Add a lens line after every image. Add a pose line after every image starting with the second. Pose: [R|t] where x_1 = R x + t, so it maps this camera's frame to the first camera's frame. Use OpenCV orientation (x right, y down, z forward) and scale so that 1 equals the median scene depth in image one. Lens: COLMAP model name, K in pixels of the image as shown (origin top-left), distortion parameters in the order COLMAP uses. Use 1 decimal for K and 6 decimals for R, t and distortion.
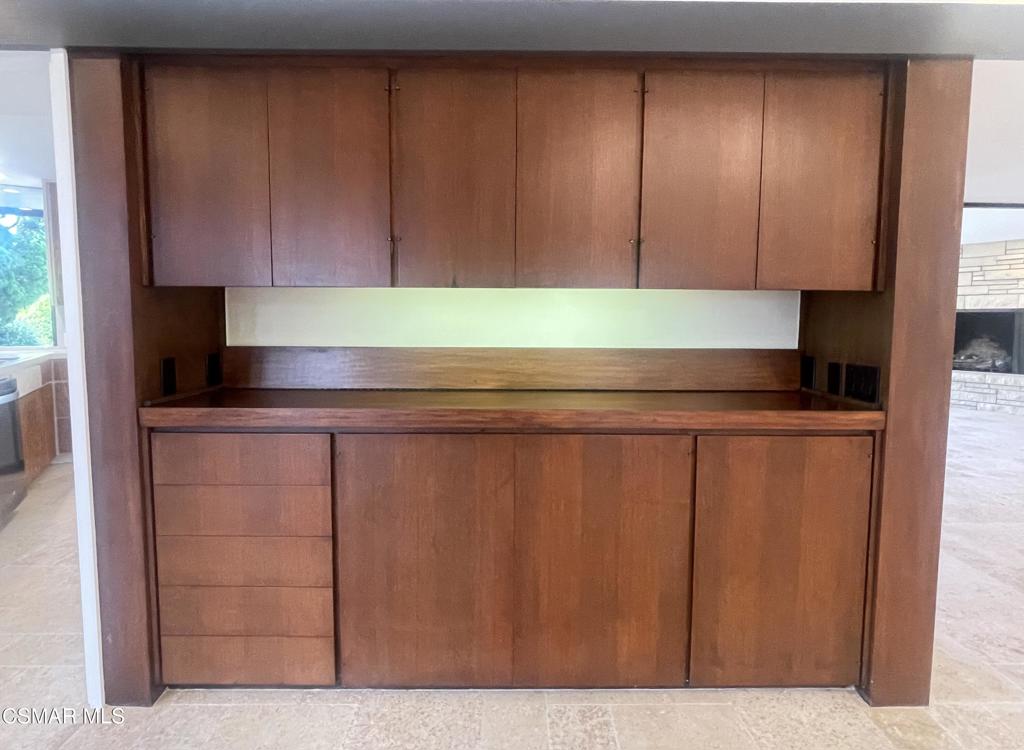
lens RADIAL K [[543.2, 0, 512.0], [0, 543.2, 375.0], [0, 0, 1]] dist [-0.001360, -0.000476]
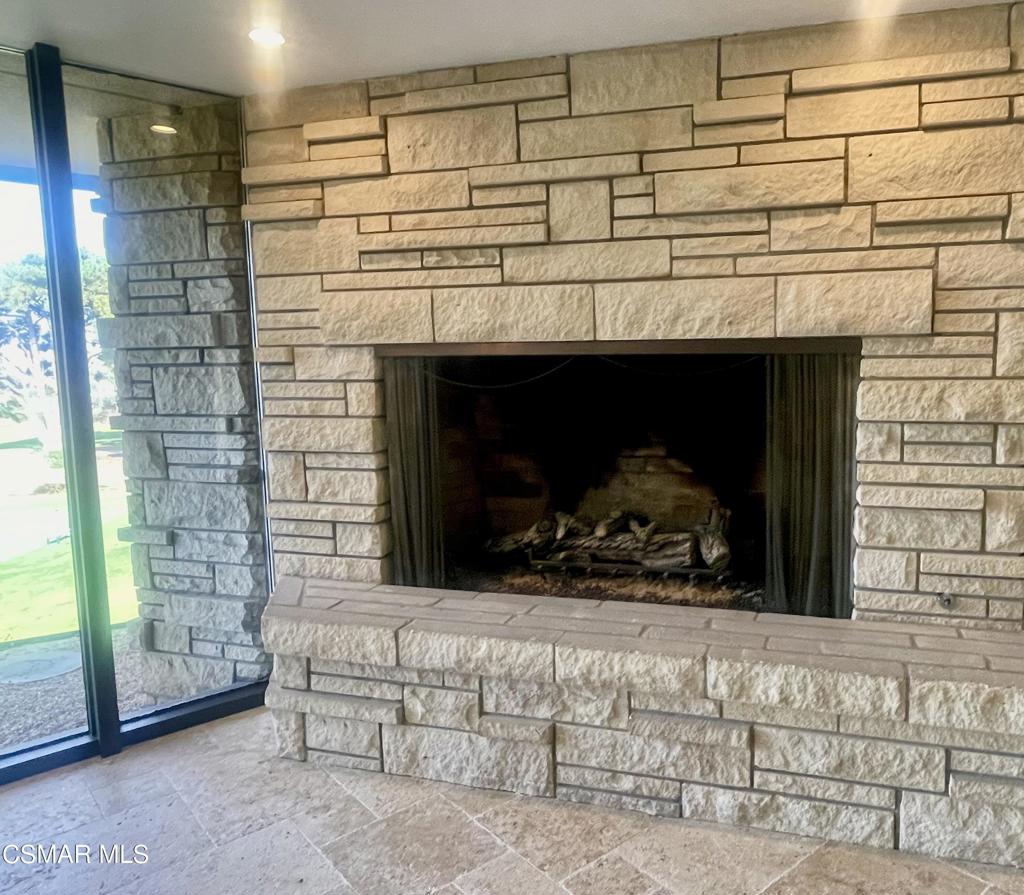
lens RADIAL K [[710.6, 0, 512.0], [0, 710.6, 447.5], [0, 0, 1]] dist [-0.000509, -0.000050]
pose [[0.816623, -0.089389, 0.570207, 0.646263], [0.079756, 0.995933, 0.041906, -0.095100], [-0.571634, 0.011256, 0.820431, 0.795223]]
